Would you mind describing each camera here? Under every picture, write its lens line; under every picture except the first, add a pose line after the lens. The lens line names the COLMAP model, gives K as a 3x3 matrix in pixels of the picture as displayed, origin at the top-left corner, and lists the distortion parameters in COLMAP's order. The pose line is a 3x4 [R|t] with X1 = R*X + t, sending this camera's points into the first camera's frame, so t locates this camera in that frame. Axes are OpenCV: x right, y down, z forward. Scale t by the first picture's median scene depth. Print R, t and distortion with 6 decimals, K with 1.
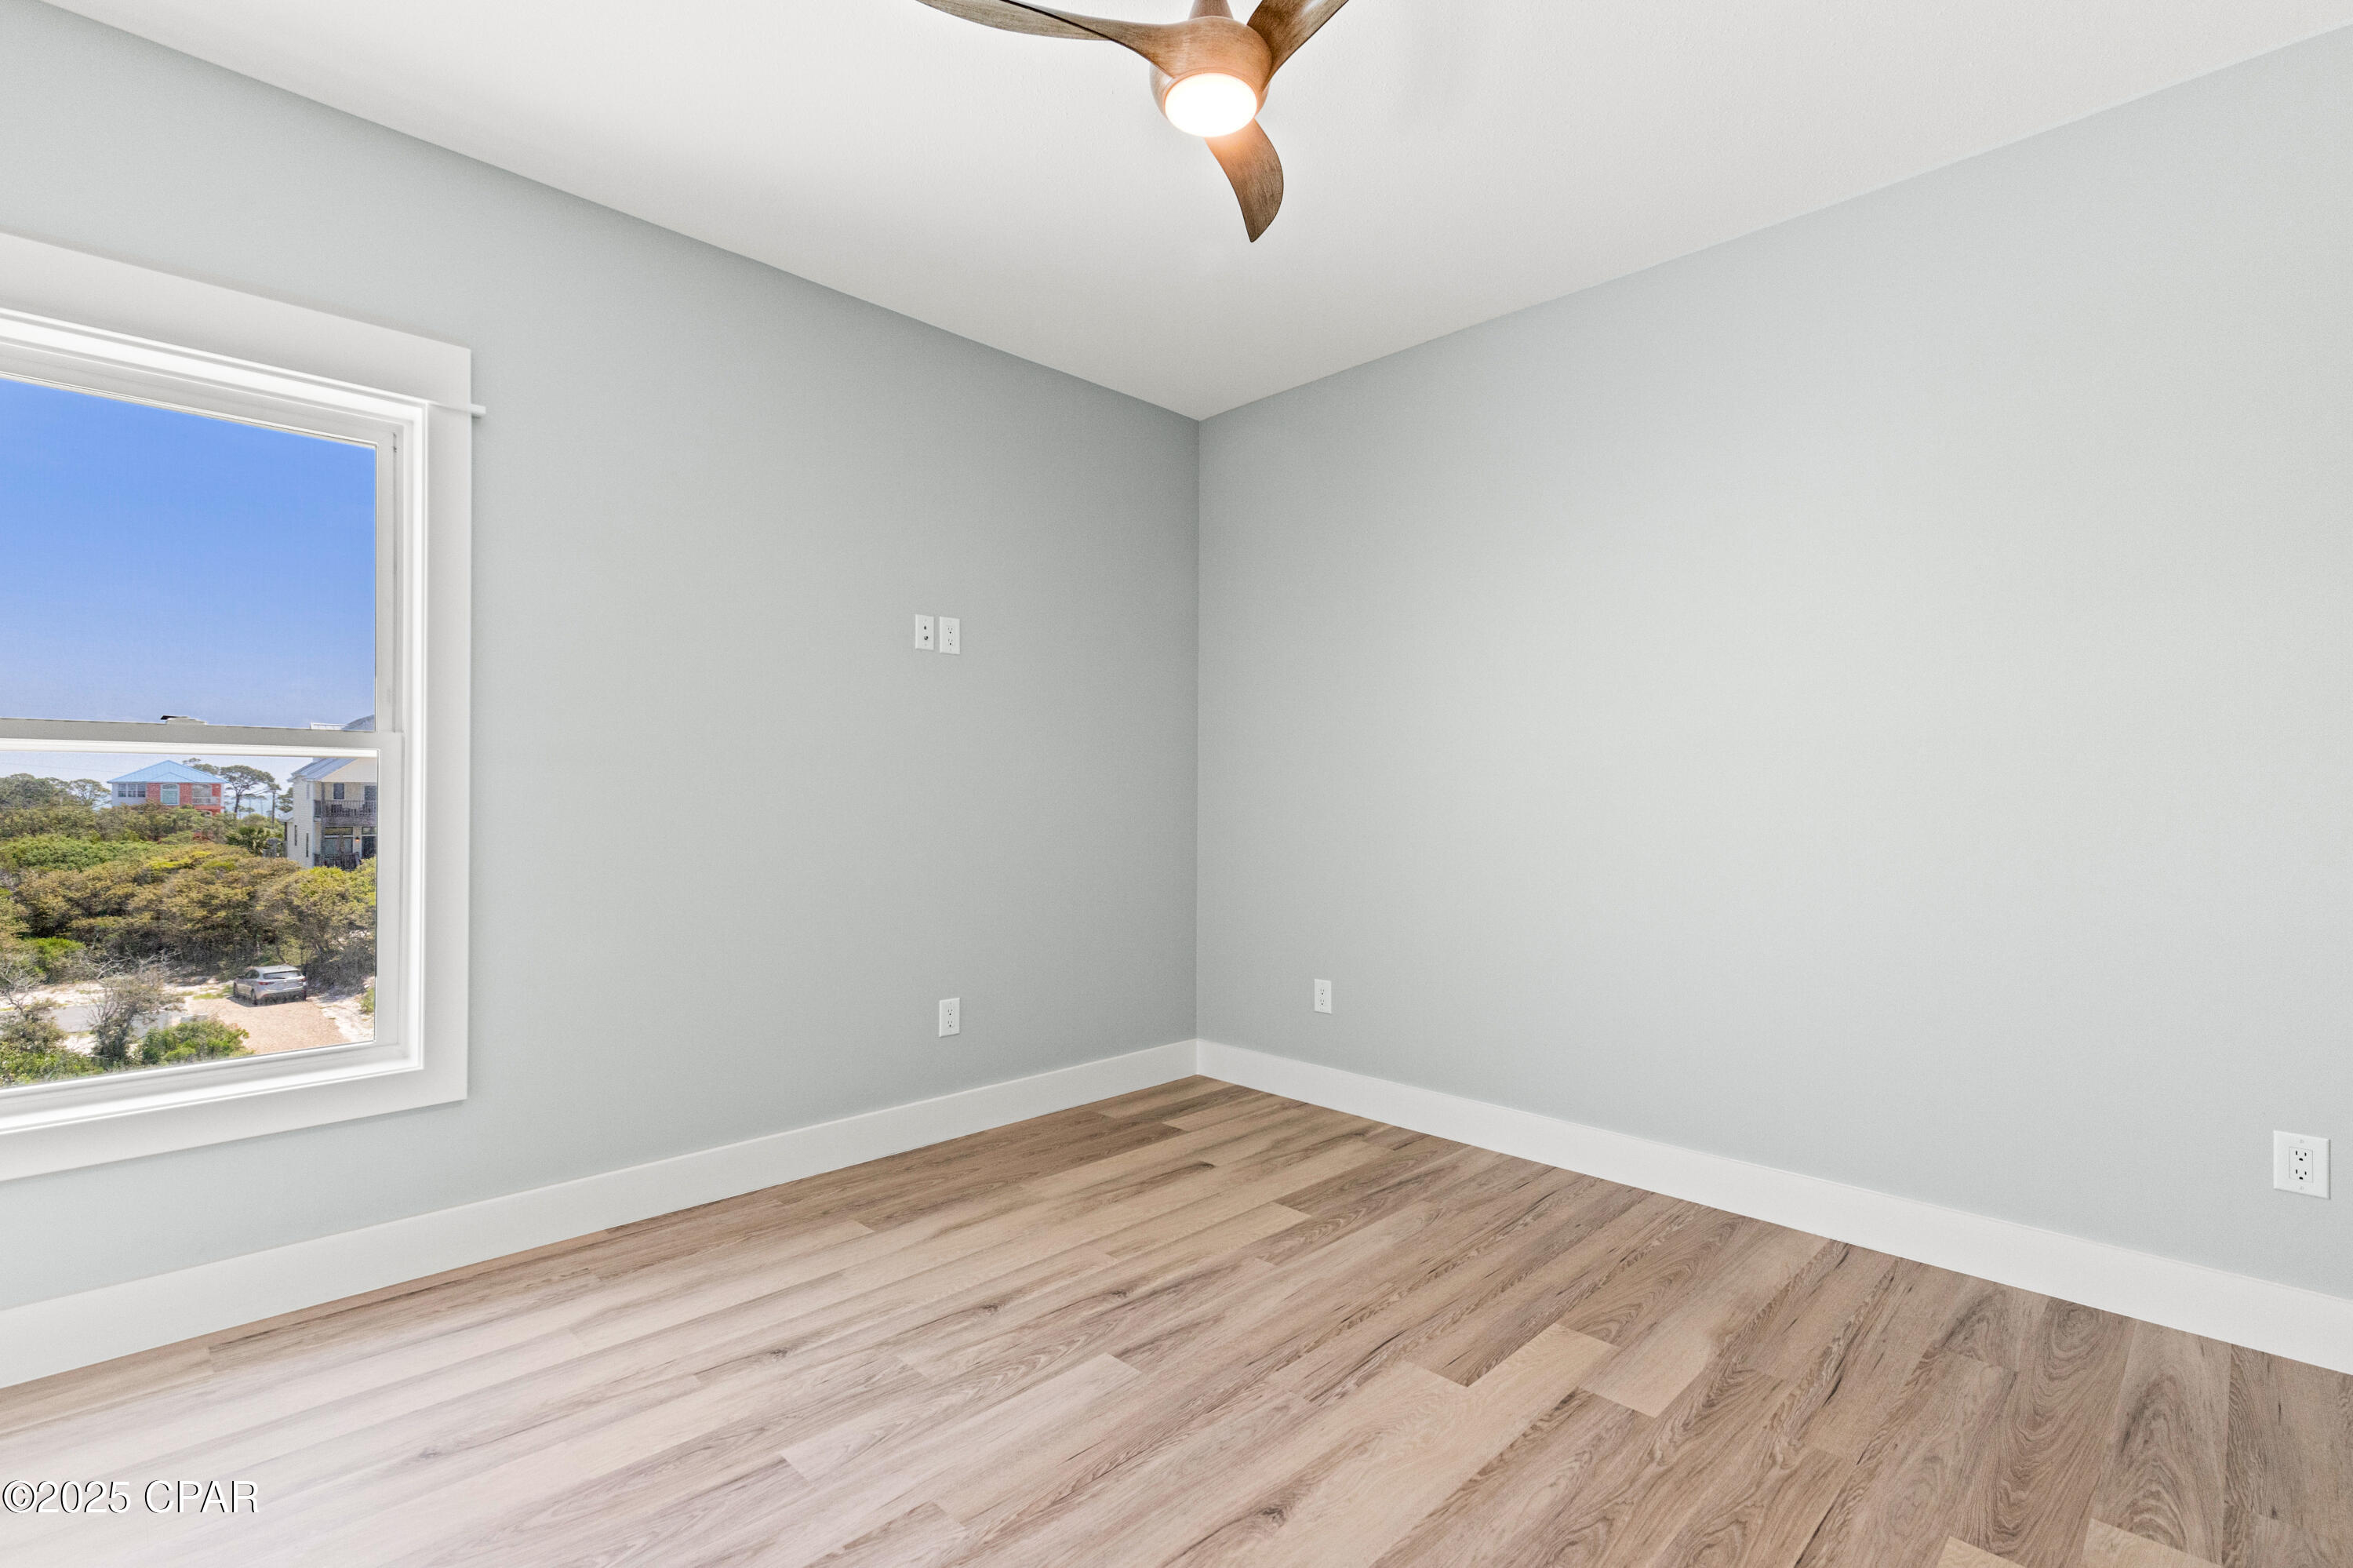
lens RADIAL K [[1079.4, 0, 1161.9], [0, 1079.4, 783.5], [0, 0, 1]] dist [0.012512, -0.003094]
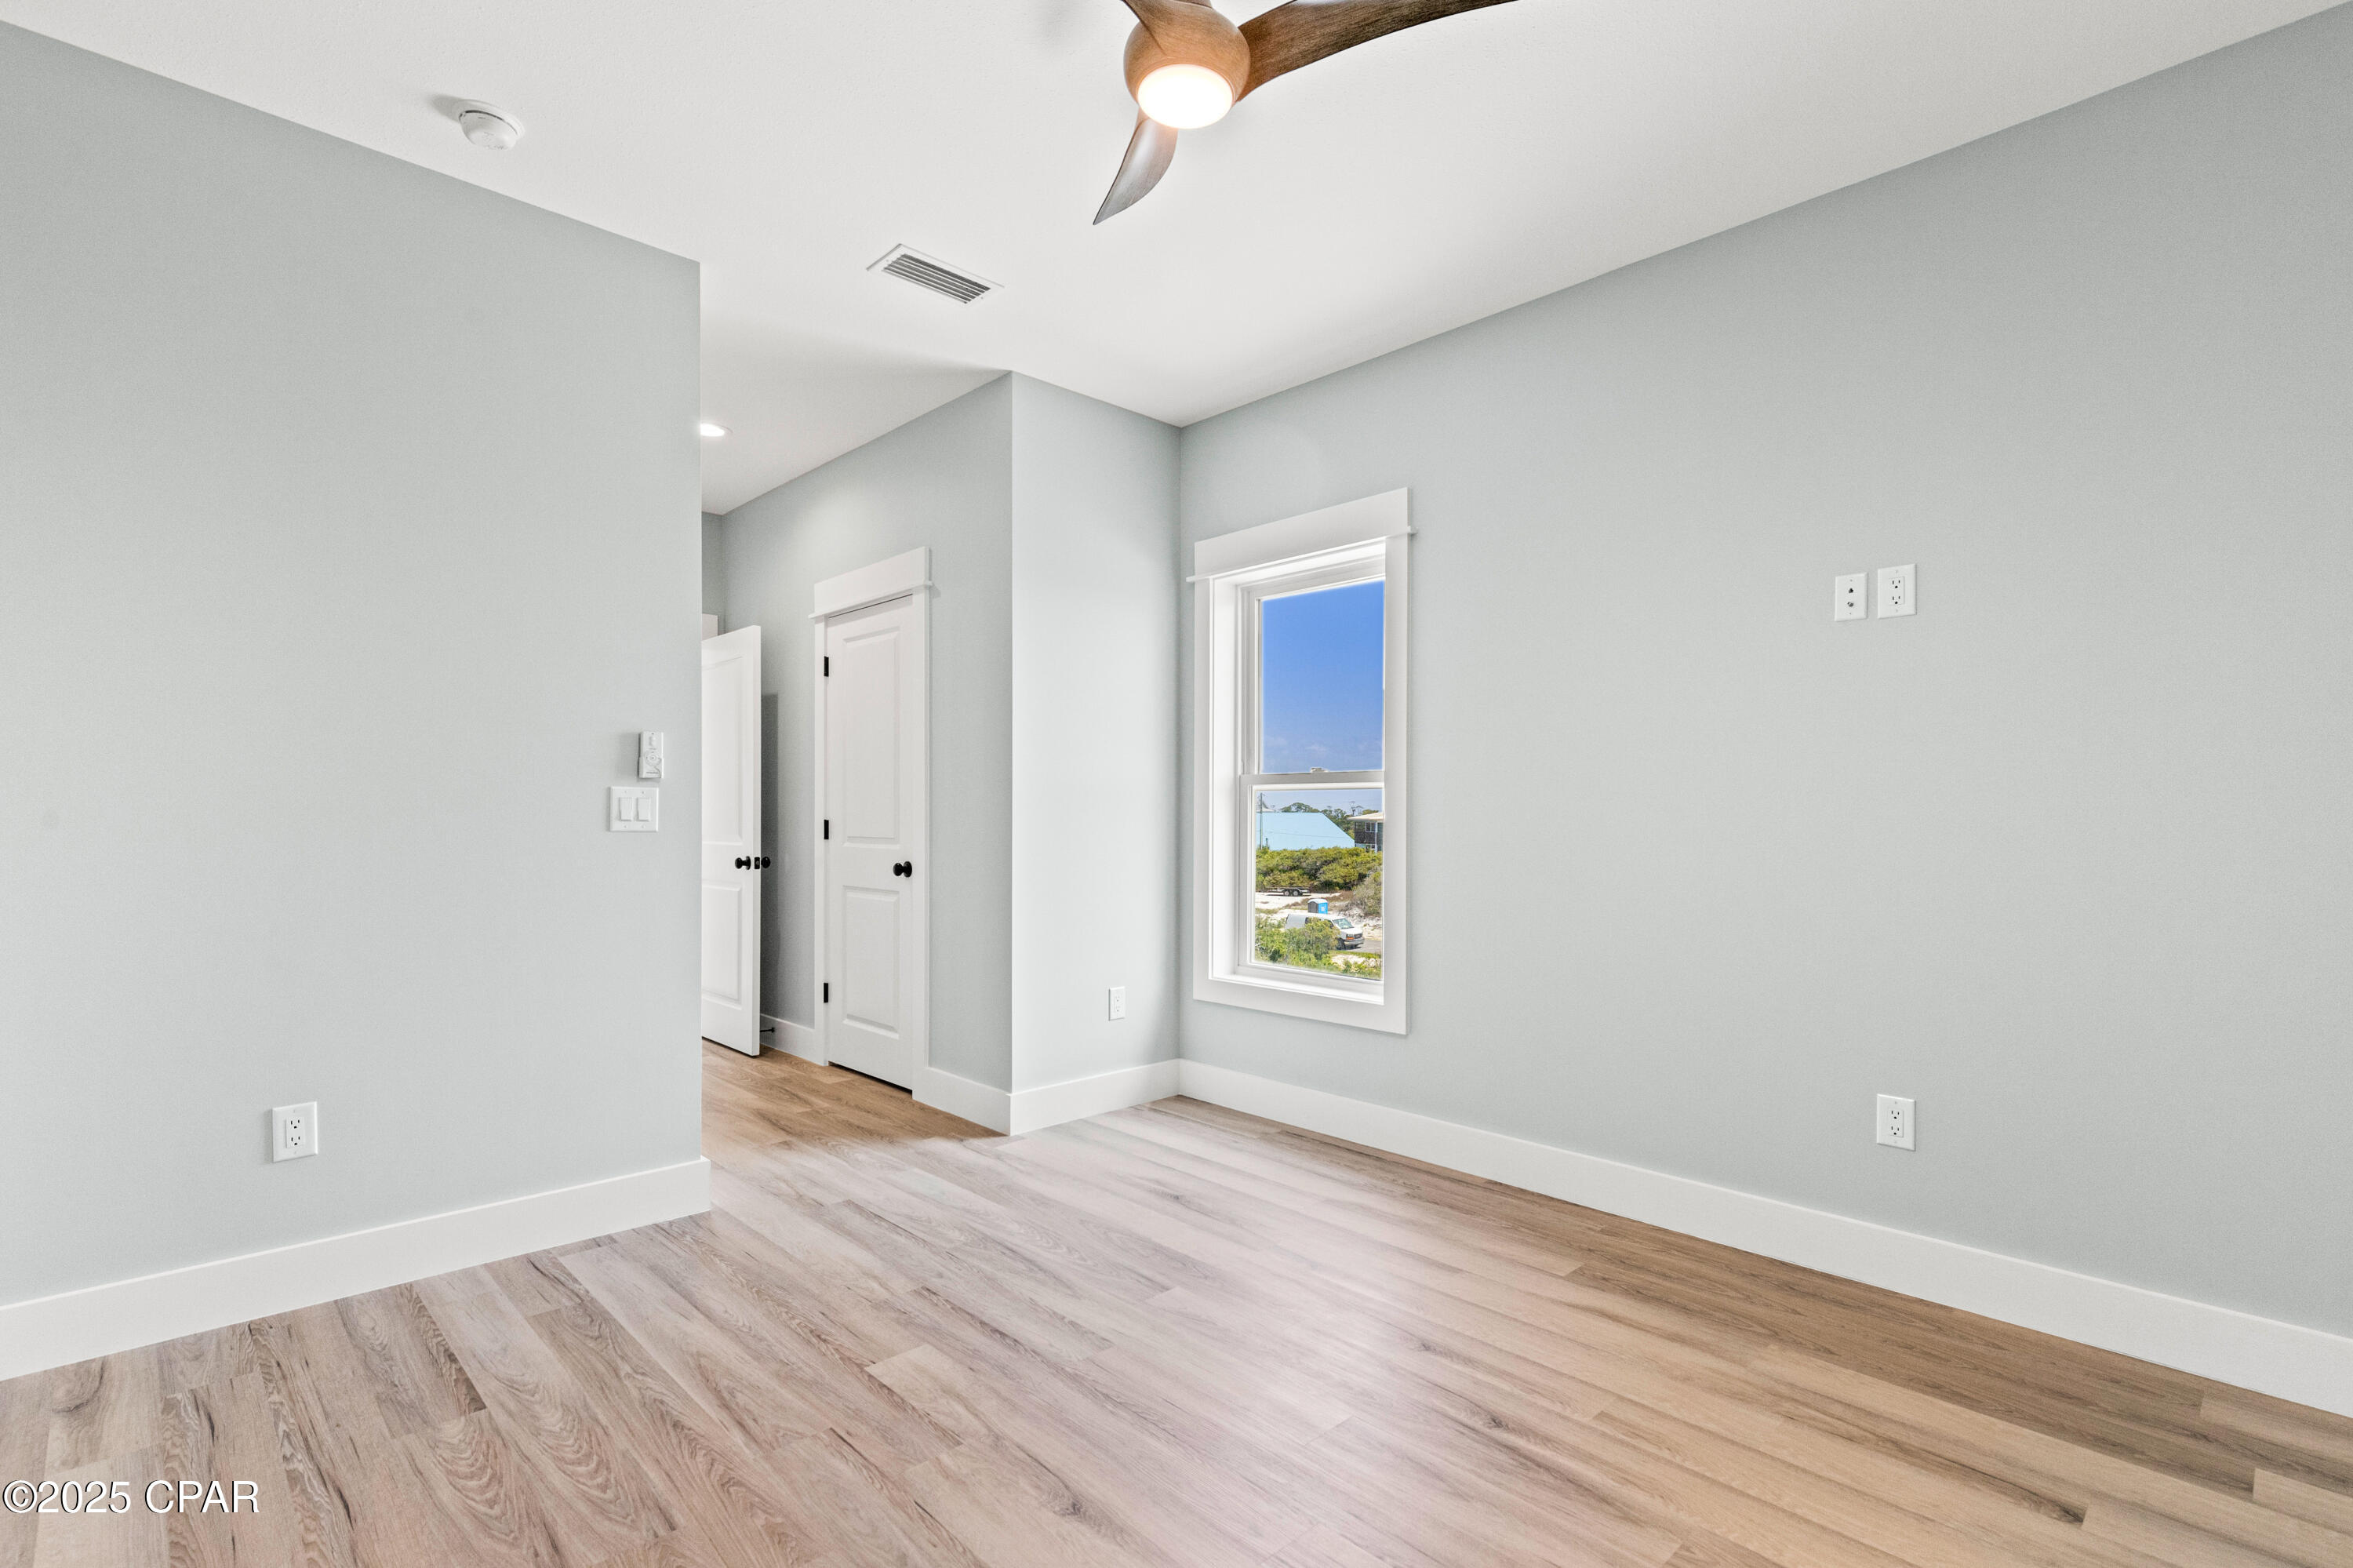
lens RADIAL K [[1079.4, 0, 1174.2], [0, 1079.4, 802.6], [0, 0, 1]] dist [0.012512, -0.003094]
pose [[-0.011387, -0.017614, -0.999780, 0.678586], [0.003128, 0.999839, -0.017651, 0.020109], [0.999930, -0.003328, -0.011330, 0.672309]]
